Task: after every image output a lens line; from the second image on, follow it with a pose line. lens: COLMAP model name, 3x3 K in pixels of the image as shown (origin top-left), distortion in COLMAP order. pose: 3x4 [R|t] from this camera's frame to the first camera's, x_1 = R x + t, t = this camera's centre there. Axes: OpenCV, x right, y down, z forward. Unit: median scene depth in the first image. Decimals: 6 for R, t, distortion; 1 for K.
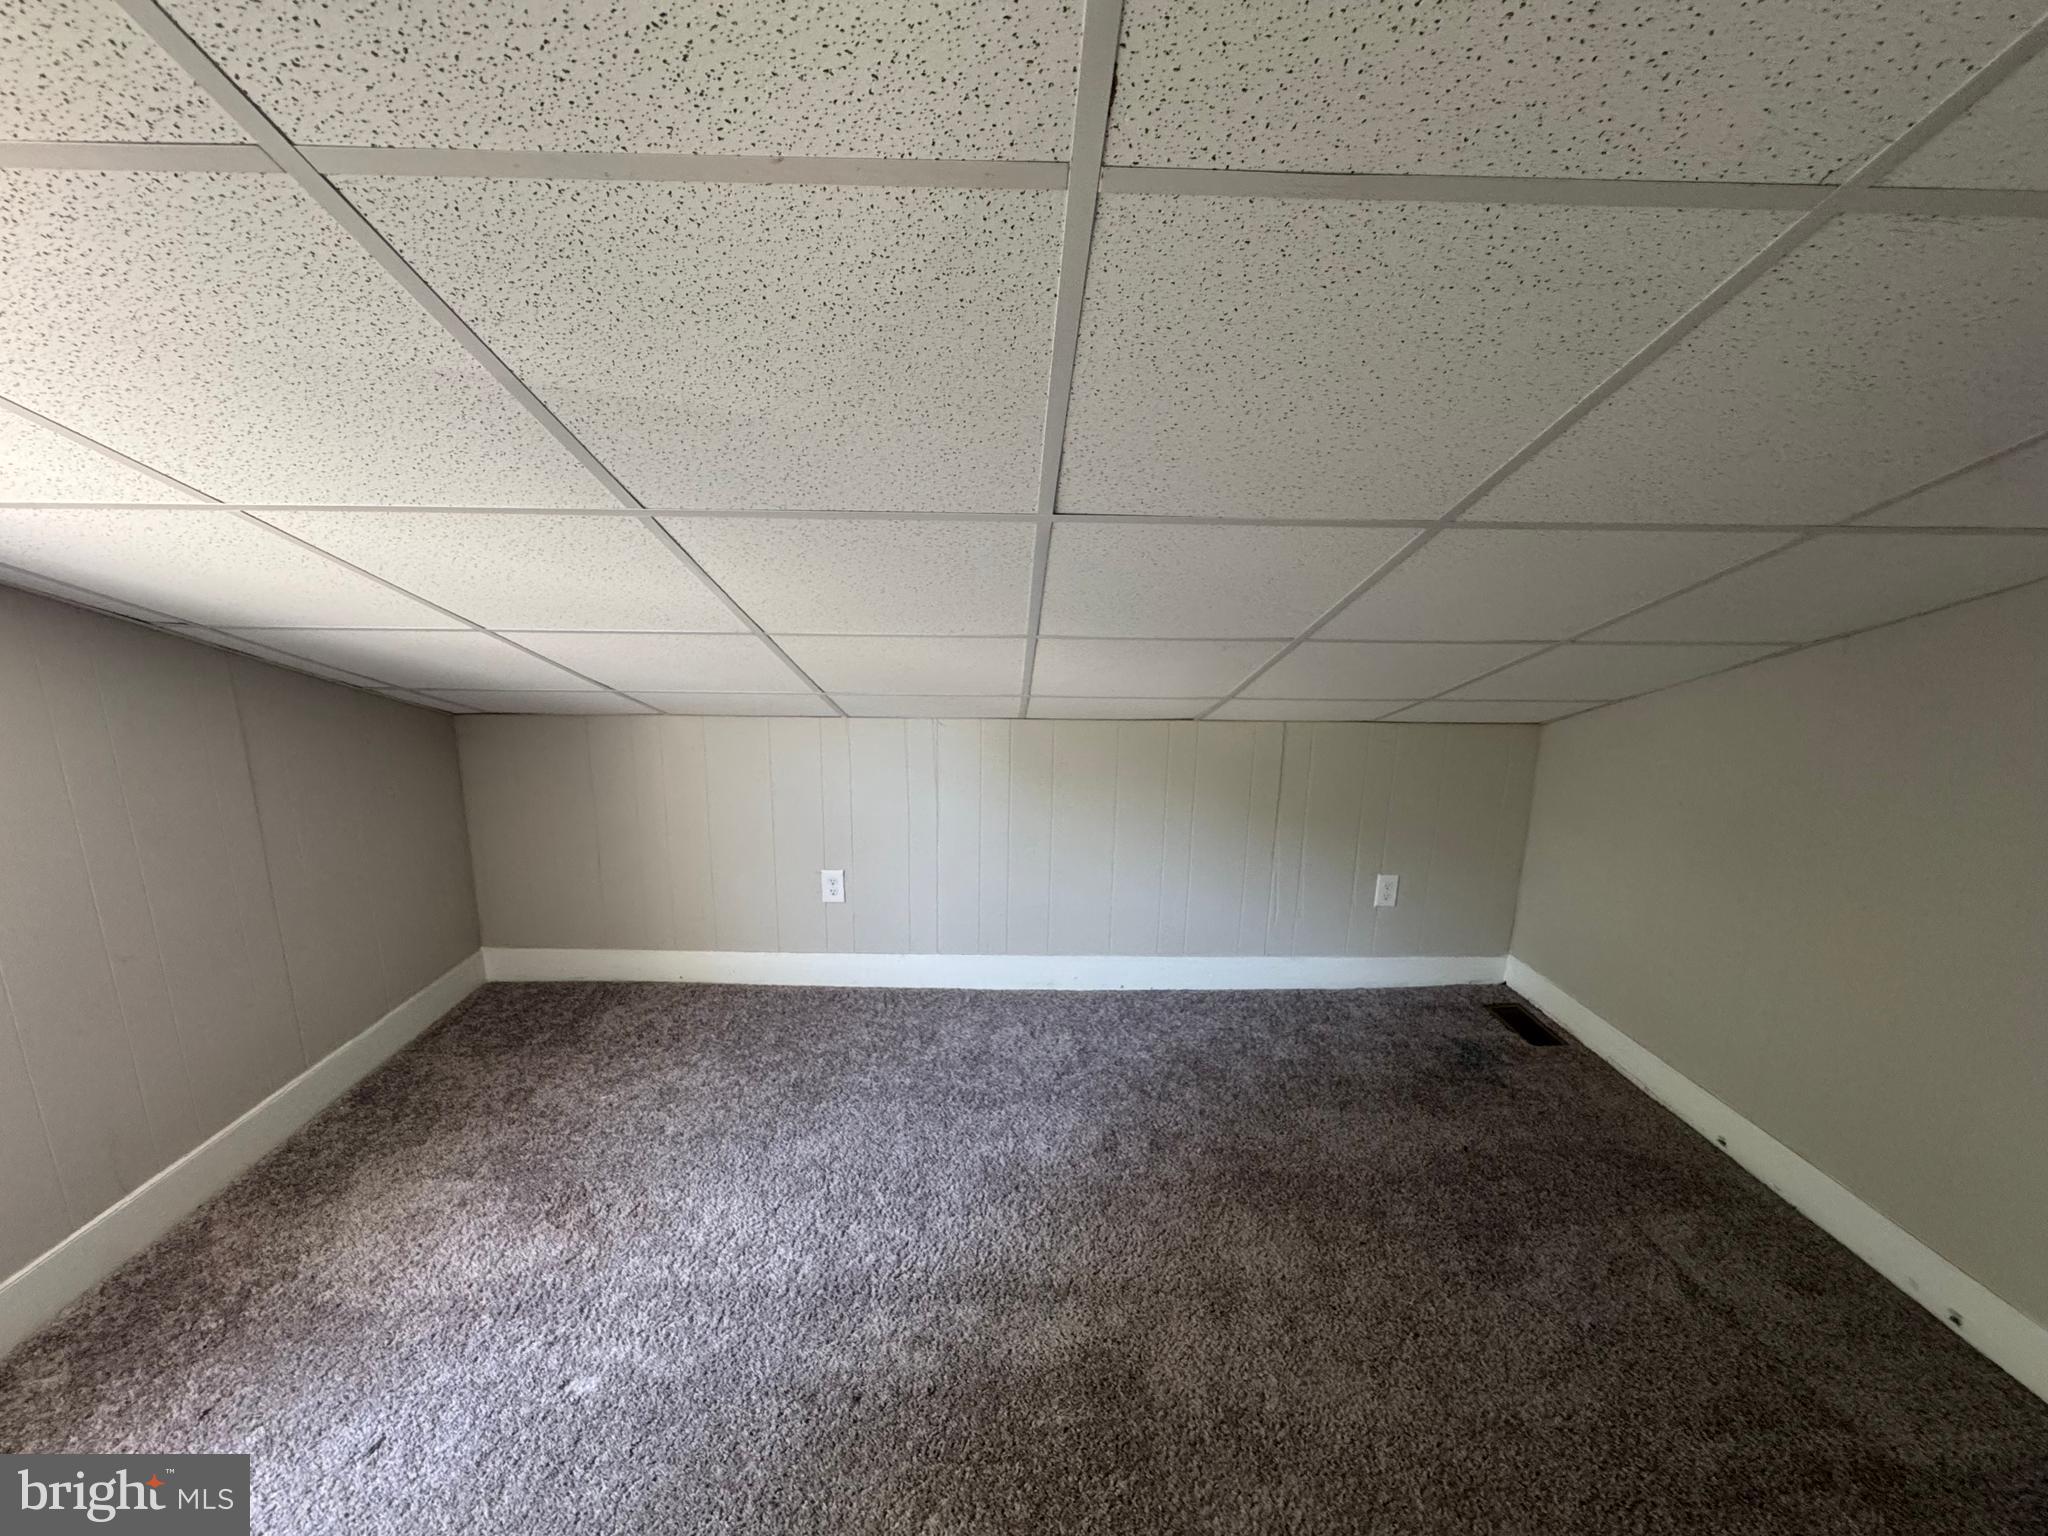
lens RADIAL K [[818.3, 0, 1020.9], [0, 818.3, 761.3], [0, 0, 1]] dist [-0.003059, 0.000927]
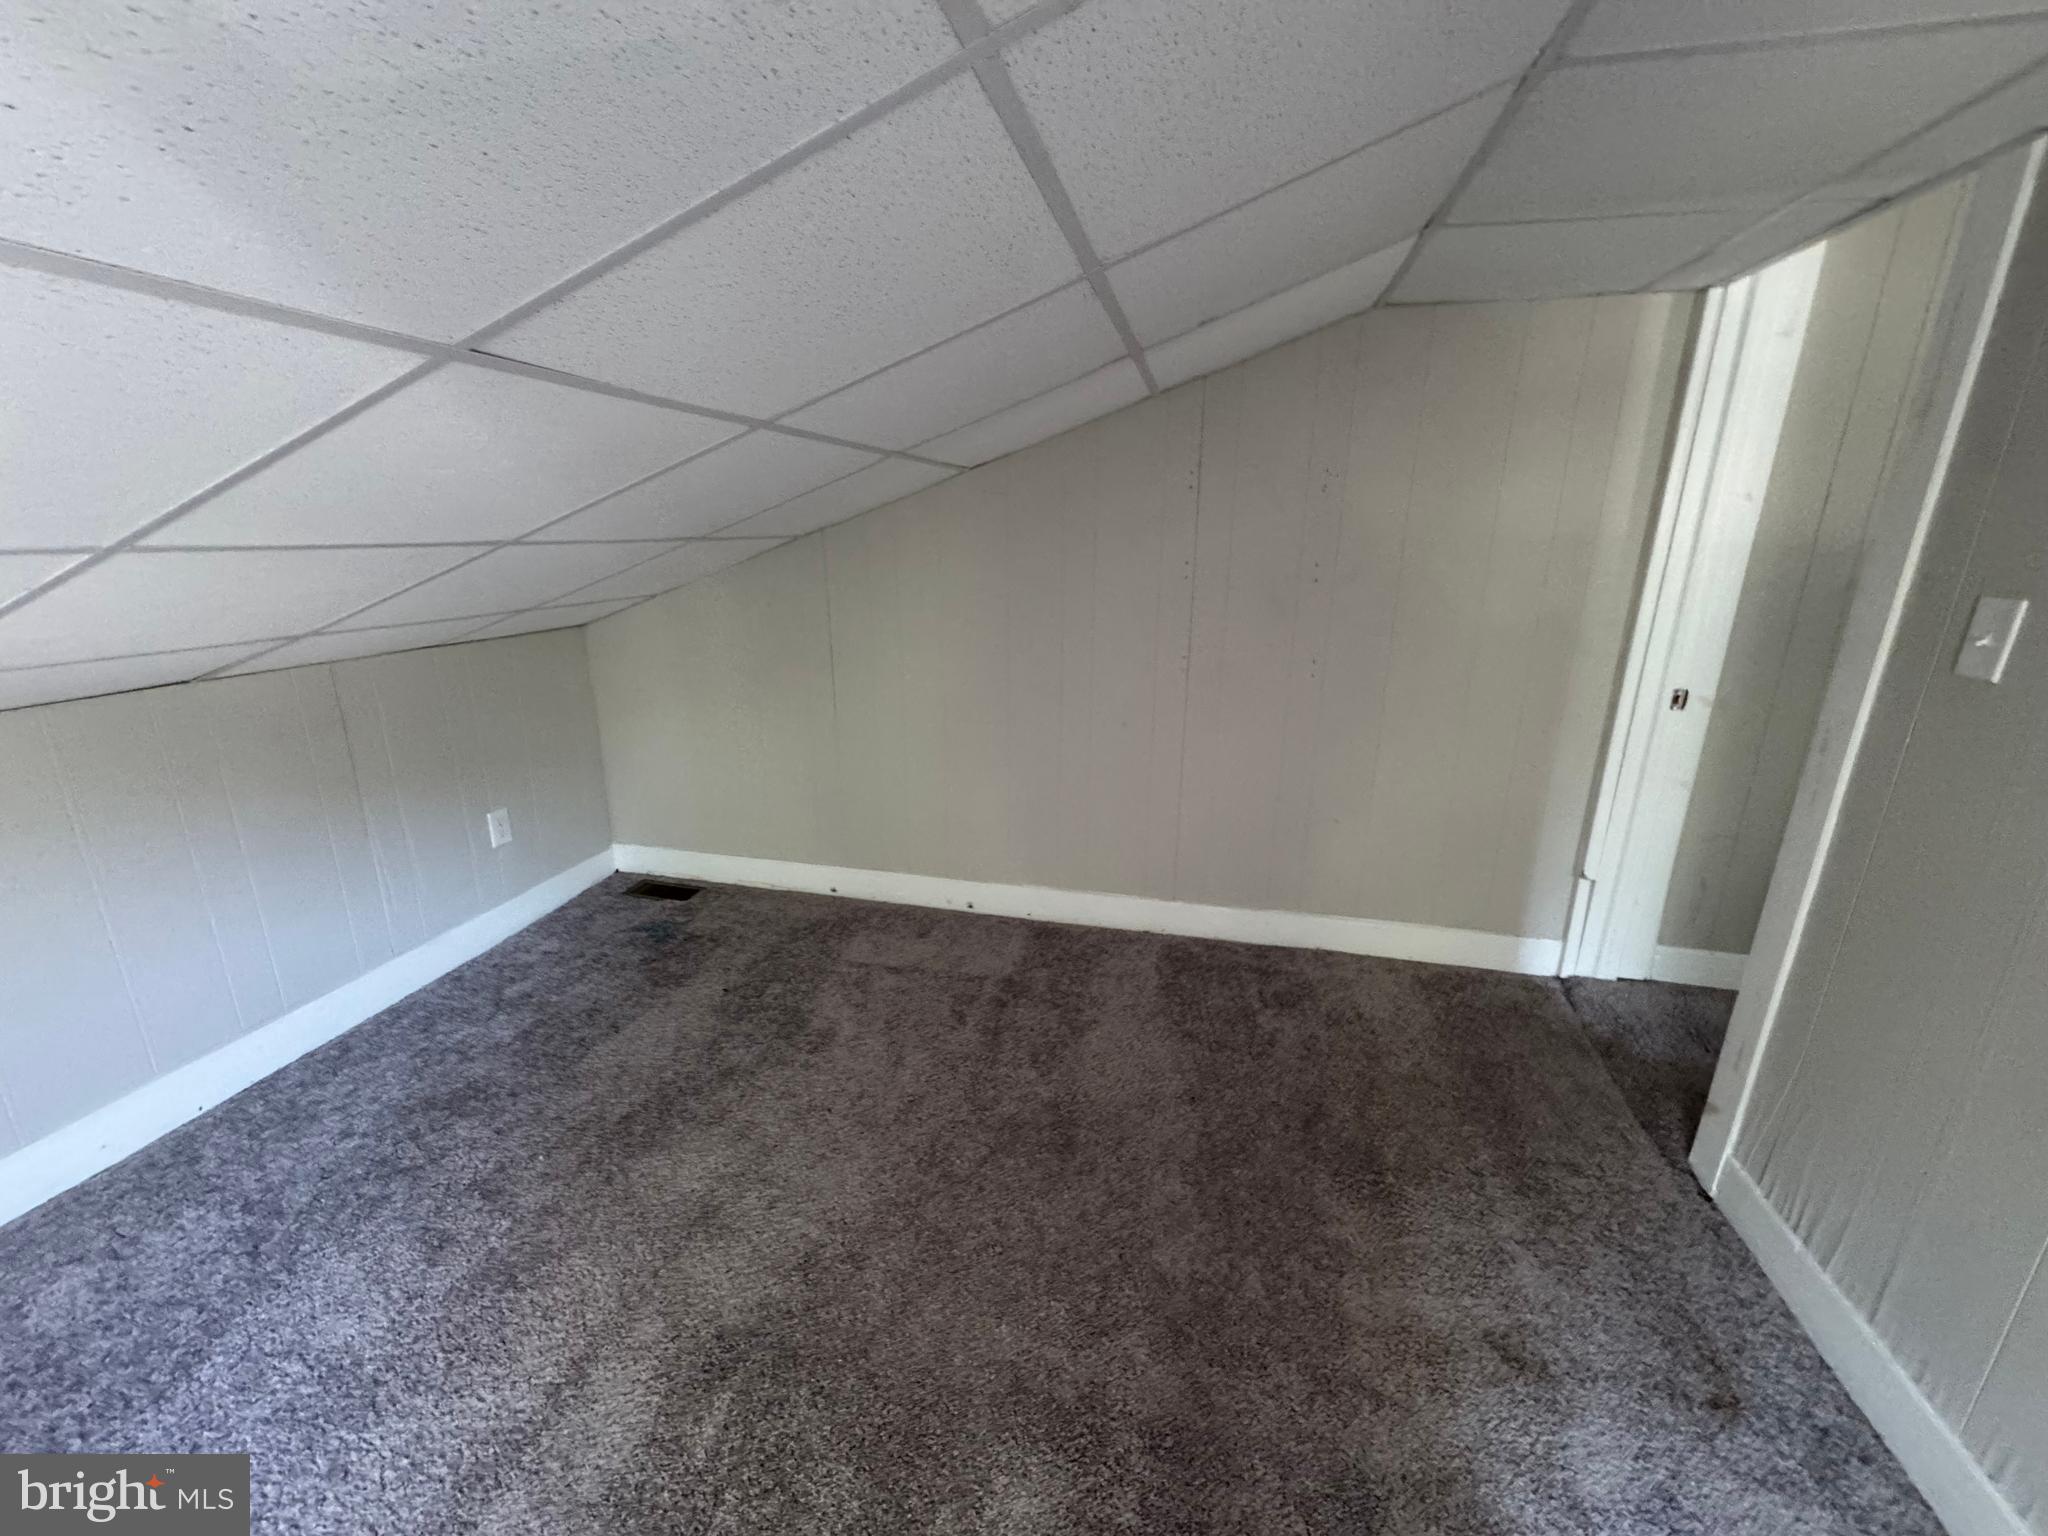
lens RADIAL K [[818.3, 0, 1026.0], [0, 818.3, 772.0], [0, 0, 1]] dist [-0.003059, 0.000927]
pose [[0.250347, -0.285285, 0.925170, -0.334962], [0.179815, 0.952674, 0.245109, -0.028277], [-0.951311, 0.104997, 0.289798, 0.229363]]
